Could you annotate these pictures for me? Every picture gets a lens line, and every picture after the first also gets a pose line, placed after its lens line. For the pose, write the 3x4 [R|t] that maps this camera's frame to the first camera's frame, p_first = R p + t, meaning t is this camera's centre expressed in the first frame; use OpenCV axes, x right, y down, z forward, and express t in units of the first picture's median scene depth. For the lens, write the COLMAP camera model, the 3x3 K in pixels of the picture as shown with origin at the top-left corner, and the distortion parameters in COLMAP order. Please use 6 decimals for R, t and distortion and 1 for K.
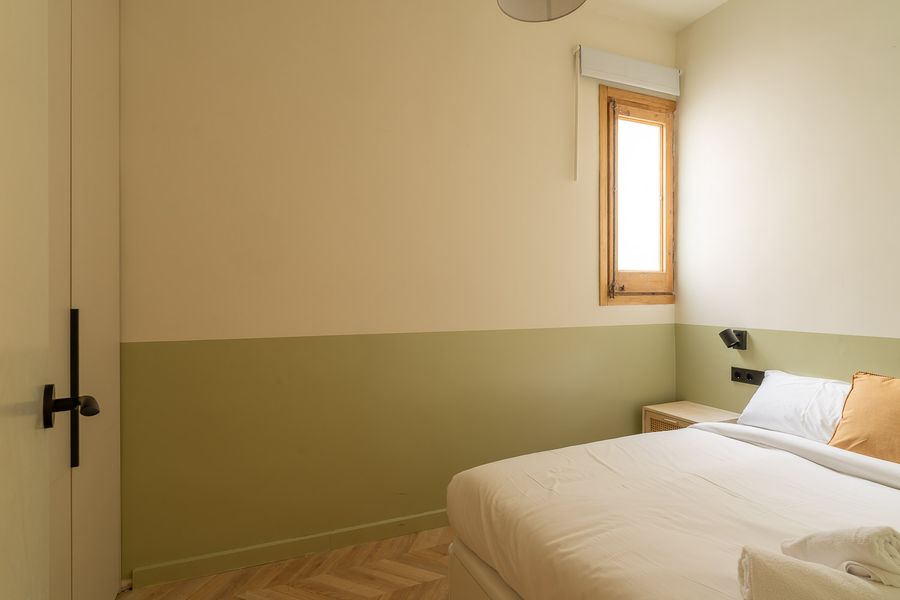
lens RADIAL K [[464.0, 0, 438.3], [0, 464.0, 299.9], [0, 0, 1]] dist [-0.001822, -0.000533]
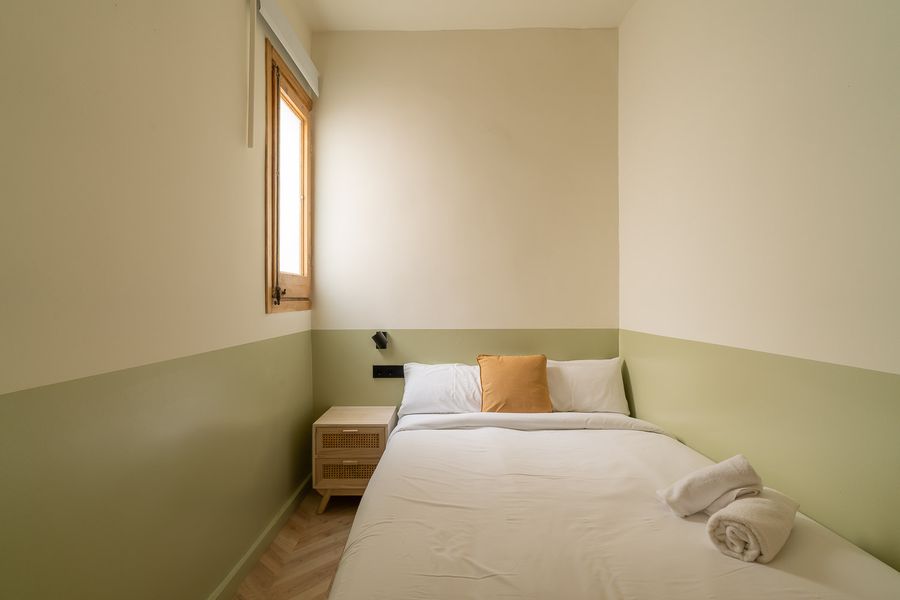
lens RADIAL K [[409.6, 0, 450.0], [0, 409.6, 300.0], [0, 0, 1]] dist [0.013086, -0.000079]
pose [[0.367915, 0.001048, 0.929859, -0.209802], [0.011152, 0.999922, -0.005540, -0.003875], [-0.929793, 0.012408, 0.367875, 0.475490]]
